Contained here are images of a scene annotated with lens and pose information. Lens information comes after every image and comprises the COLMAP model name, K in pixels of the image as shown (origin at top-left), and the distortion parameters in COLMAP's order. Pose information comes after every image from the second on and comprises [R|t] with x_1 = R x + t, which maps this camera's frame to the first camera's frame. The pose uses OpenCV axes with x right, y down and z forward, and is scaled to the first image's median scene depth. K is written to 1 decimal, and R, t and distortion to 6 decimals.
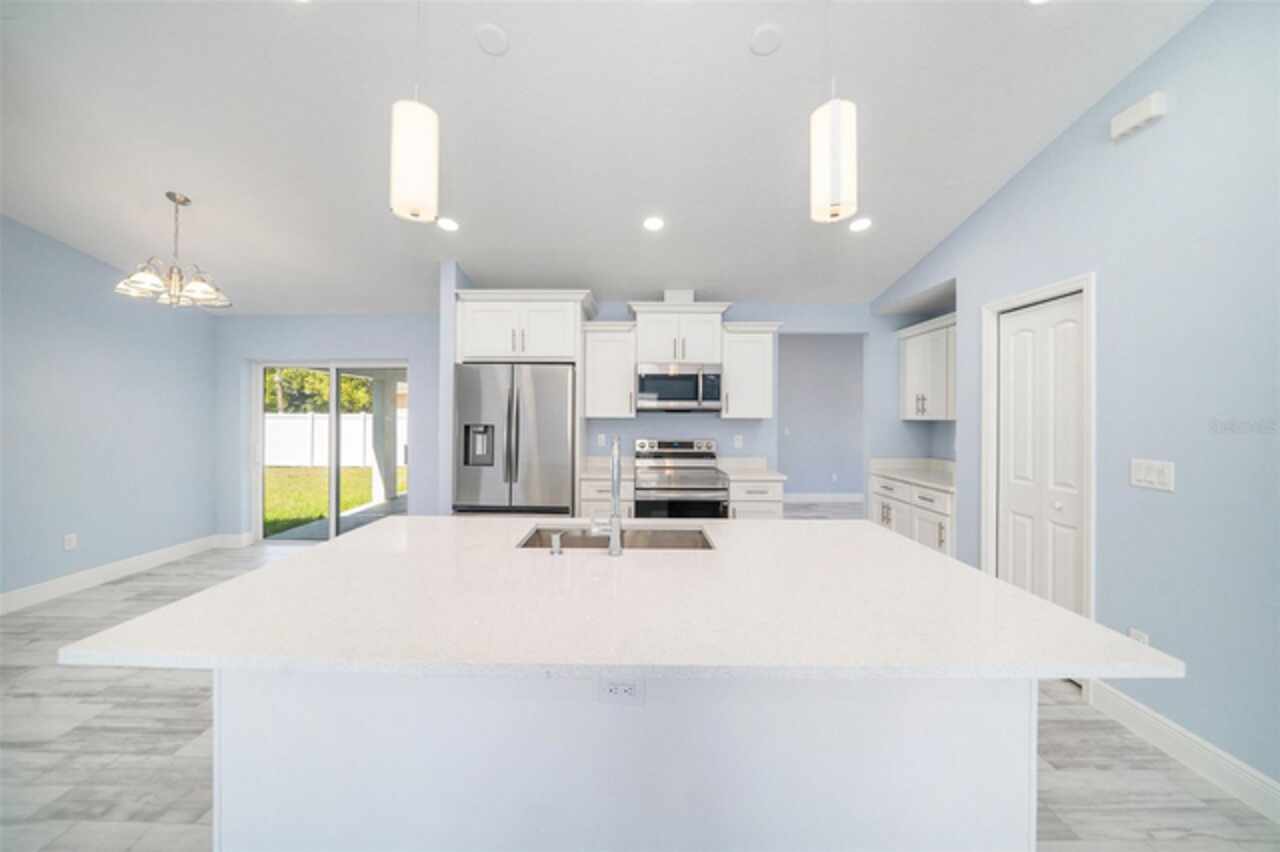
lens RADIAL K [[448.1, 0, 628.5], [0, 448.1, 417.4], [0, 0, 1]] dist [-0.018129, 0.000086]
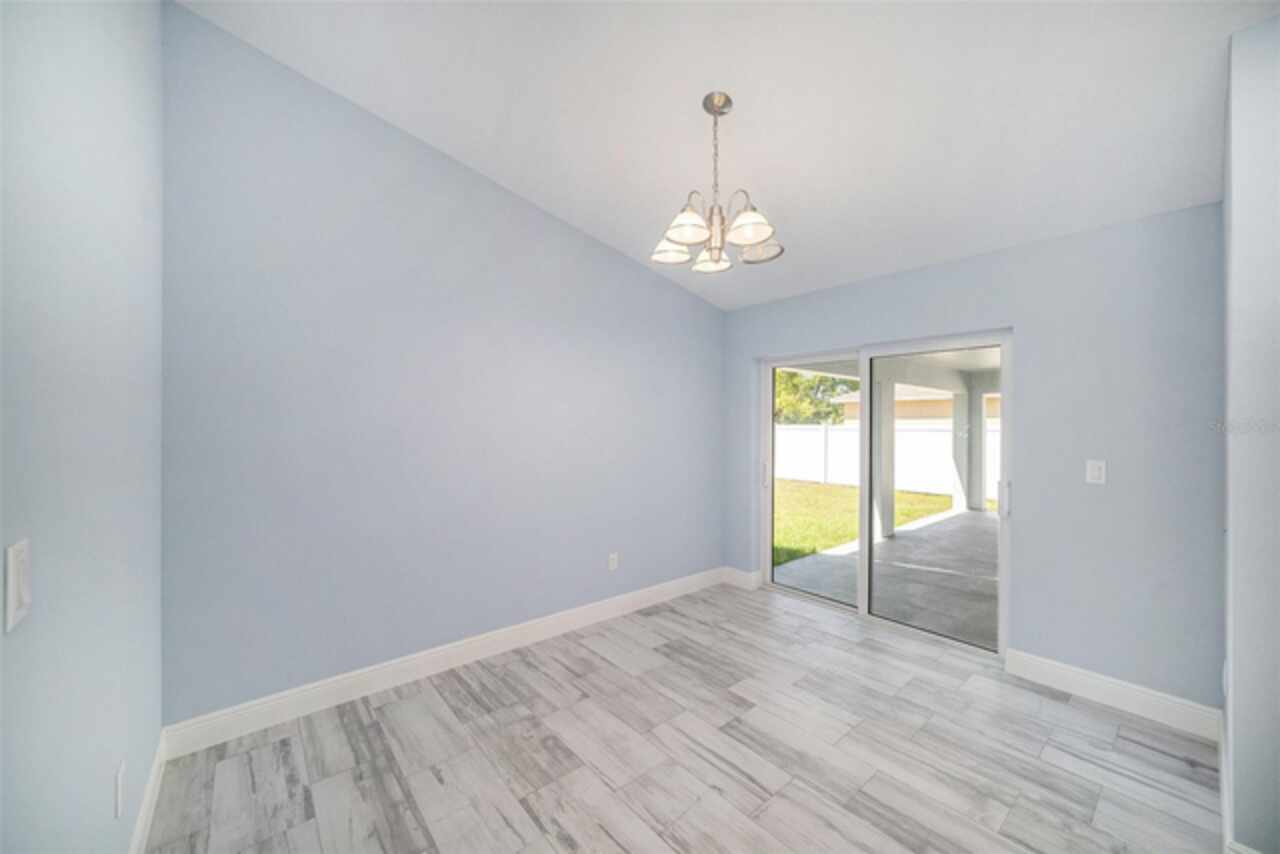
lens RADIAL K [[484.9, 0, 641.6], [0, 484.9, 427.8], [0, 0, 1]] dist [-0.000554, -0.000006]
pose [[0.651707, 0.000542, -0.758470, -0.513602], [-0.002122, 0.999997, -0.001109, -0.005340], [0.758468, 0.002332, 0.651707, 0.408193]]
